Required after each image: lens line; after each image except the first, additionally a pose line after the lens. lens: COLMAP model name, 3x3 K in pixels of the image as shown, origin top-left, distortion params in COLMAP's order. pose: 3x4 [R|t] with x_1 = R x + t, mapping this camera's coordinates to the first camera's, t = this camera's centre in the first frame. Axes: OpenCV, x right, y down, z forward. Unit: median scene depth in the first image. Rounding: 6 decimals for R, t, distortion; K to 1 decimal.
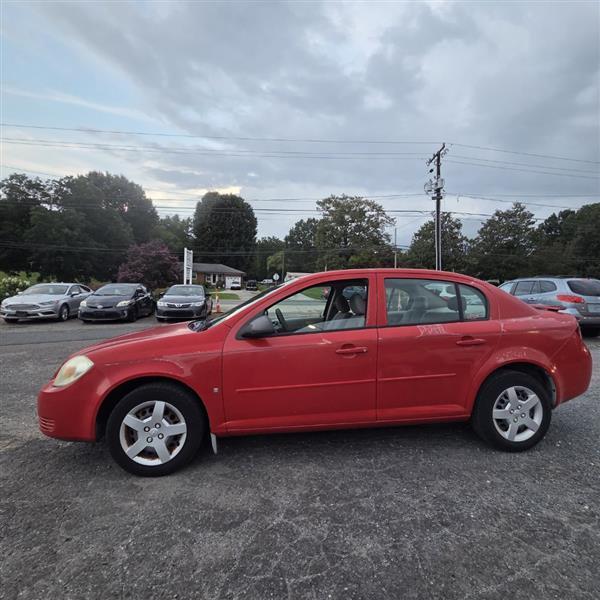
lens RADIAL K [[327.5, 0, 297.9], [0, 327.5, 293.4], [0, 0, 1]] dist [0.006845, -0.002492]
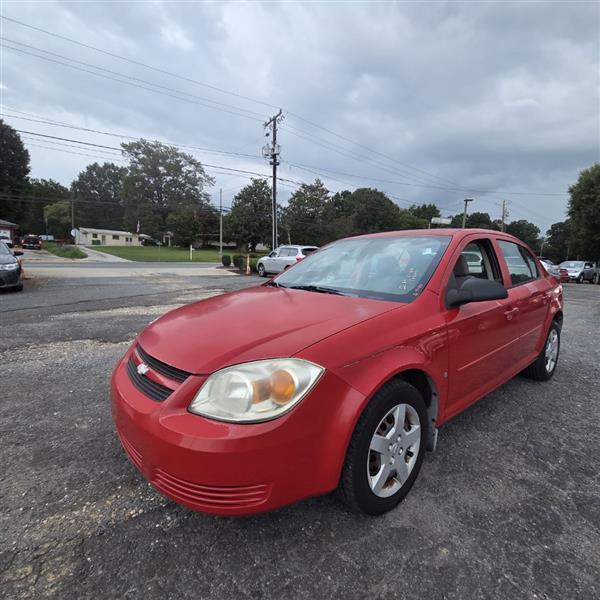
lens RADIAL K [[327.5, 0, 298.1], [0, 327.5, 296.1], [0, 0, 1]] dist [0.006845, -0.002492]
pose [[0.842143, -0.051718, 0.536769, -0.053536], [-0.014039, 0.992950, 0.117698, 0.001124], [-0.539072, -0.106654, 0.835480, 0.030970]]
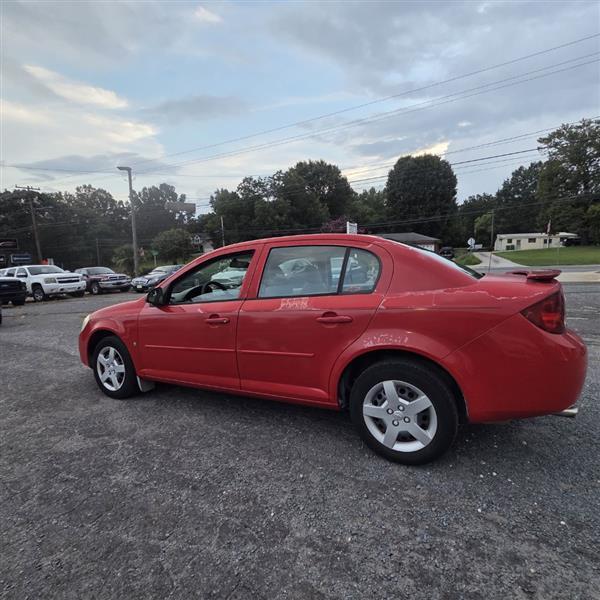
lens RADIAL K [[327.5, 0, 298.5], [0, 327.5, 293.2], [0, 0, 1]] dist [0.006845, -0.002492]
pose [[0.824040, 0.010605, -0.566432, 0.057796], [0.039880, 0.996259, 0.076669, 0.000972], [0.565126, -0.085768, 0.820534, 0.017193]]
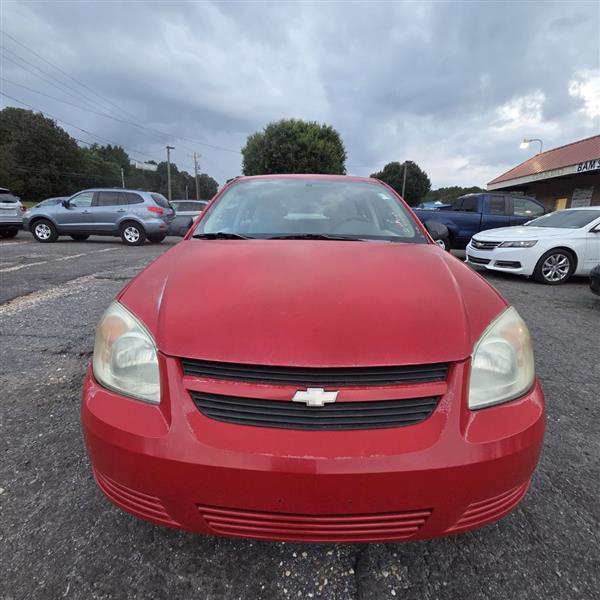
lens RADIAL K [[327.5, 0, 298.4], [0, 327.5, 297.7], [0, 0, 1]] dist [0.006845, -0.002492]
pose [[0.138114, -0.243248, 0.960081, -0.067914], [-0.024861, 0.968214, 0.248885, 0.003202], [-0.990104, -0.058243, 0.127676, 0.072308]]
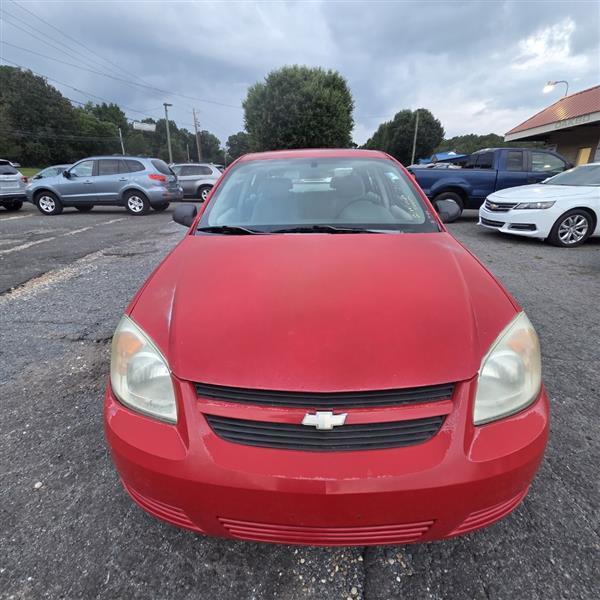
lens RADIAL K [[327.5, 0, 298.5], [0, 327.5, 297.5], [0, 0, 1]] dist [0.006845, -0.002492]
pose [[0.154591, -0.359379, 0.920298, -0.066574], [0.008121, 0.931927, 0.362556, -0.001143], [-0.987945, -0.048574, 0.146986, 0.072432]]
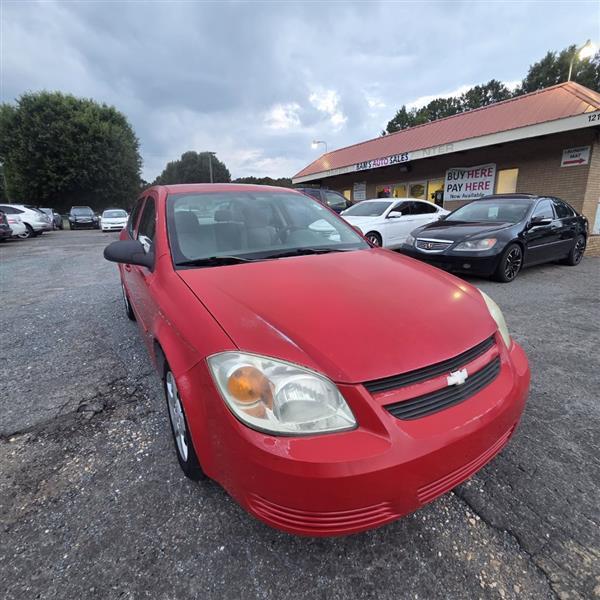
lens RADIAL K [[327.5, 0, 298.8], [0, 327.5, 297.3], [0, 0, 1]] dist [0.006845, -0.002492]
pose [[-0.414241, -0.242928, 0.877149, -0.067217], [0.011119, 0.962300, 0.271762, -0.000601], [-0.910099, 0.122328, -0.395923, 0.098000]]
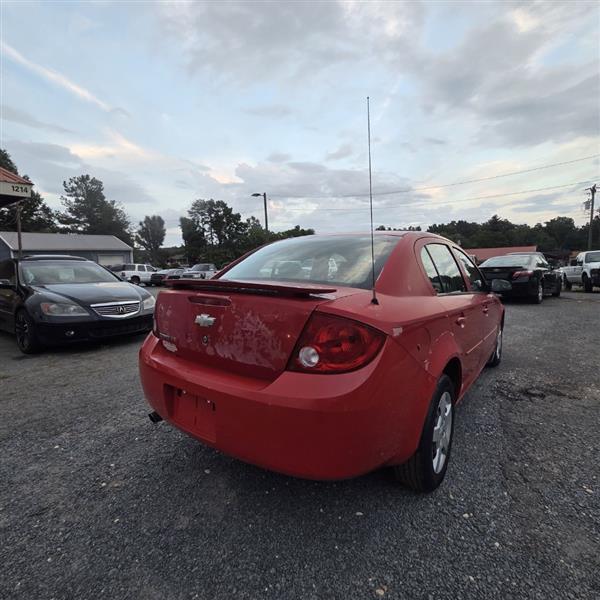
lens RADIAL K [[327.5, 0, 299.5], [0, 327.5, 298.2], [0, 0, 1]] dist [0.006845, -0.002492]
pose [[-0.695760, 0.071321, -0.714725, 0.081226], [0.005124, 0.995526, 0.094353, 0.001514], [0.718256, 0.061985, -0.693012, 0.121898]]
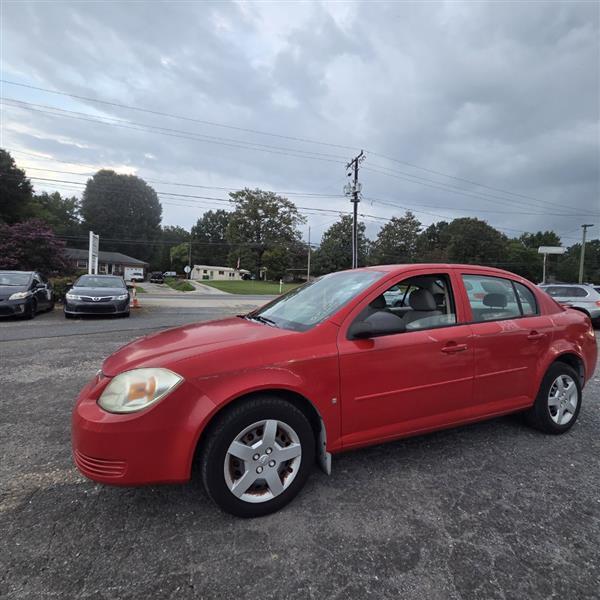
lens RADIAL K [[327.5, 0, 298.1], [0, 327.5, 295.1], [0, 0, 1]] dist [0.006845, -0.002492]
pose [[0.958715, 0.012110, 0.284111, -0.032514], [-0.018004, 0.999673, 0.018142, 0.000568], [-0.283799, -0.022508, 0.958620, 0.012547]]
